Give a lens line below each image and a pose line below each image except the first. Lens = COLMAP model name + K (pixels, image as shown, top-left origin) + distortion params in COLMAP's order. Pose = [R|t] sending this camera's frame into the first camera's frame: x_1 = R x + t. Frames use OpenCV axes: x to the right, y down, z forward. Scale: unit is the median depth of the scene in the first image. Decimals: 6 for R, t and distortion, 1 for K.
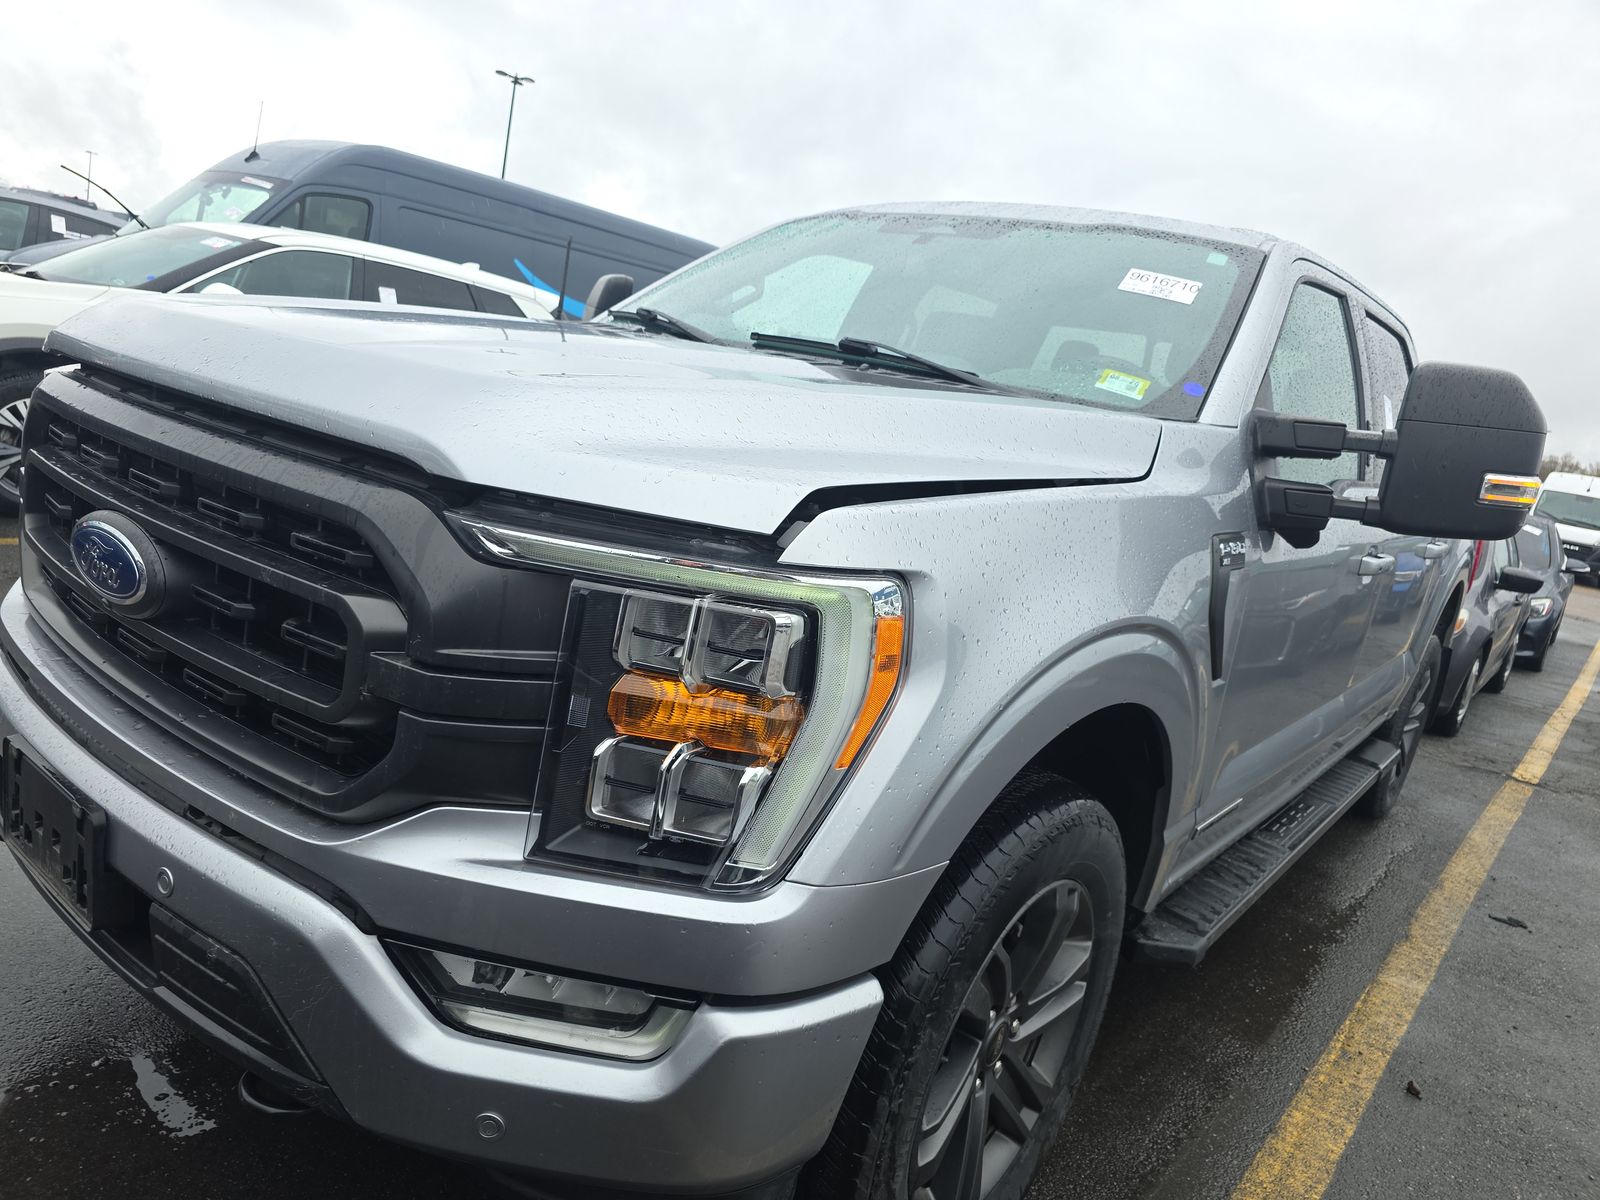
lens RADIAL K [[1103.6, 0, 793.5], [0, 1103.6, 604.5], [0, 0, 1]] dist [0.044249, -0.036235]
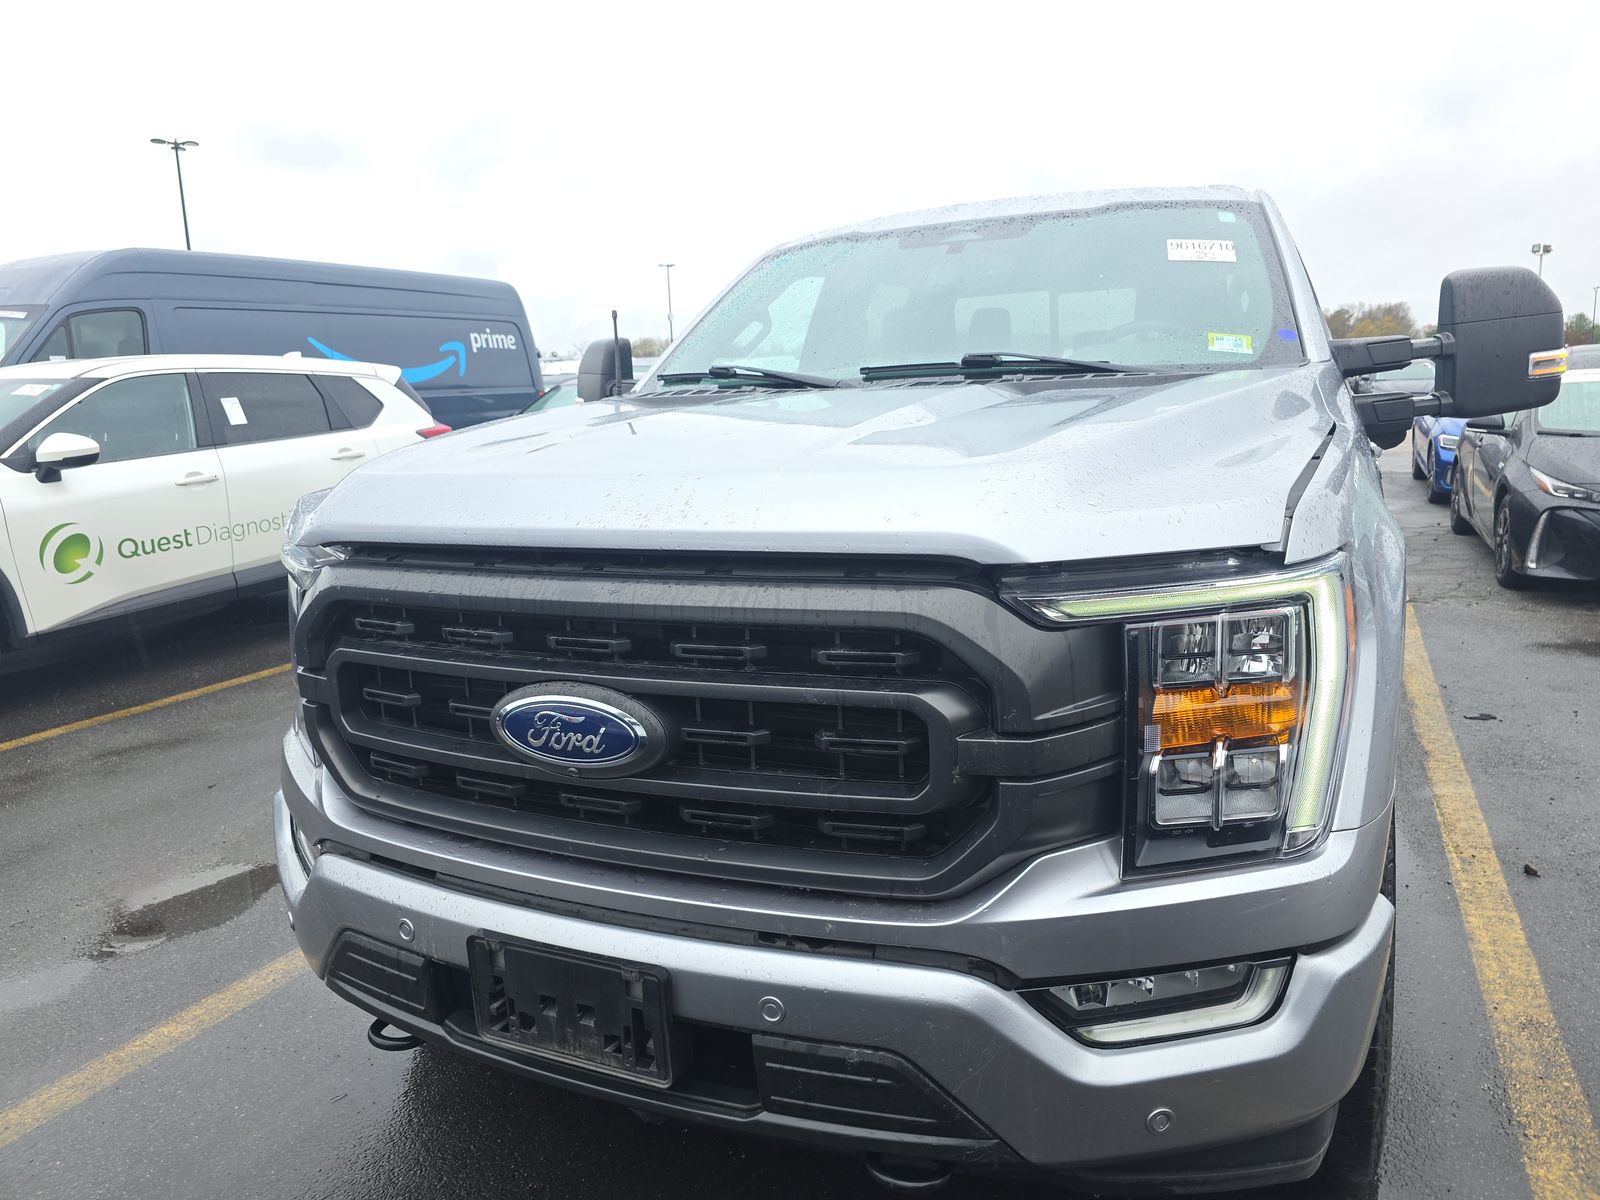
lens RADIAL K [[1103.6, 0, 816.2], [0, 1103.6, 593.8], [0, 0, 1]] dist [0.044249, -0.036235]
pose [[0.946815, -0.252567, 0.199378, -0.577454], [0.251983, 0.967305, 0.028729, -0.133201], [-0.200115, 0.023039, 0.979501, -0.027804]]
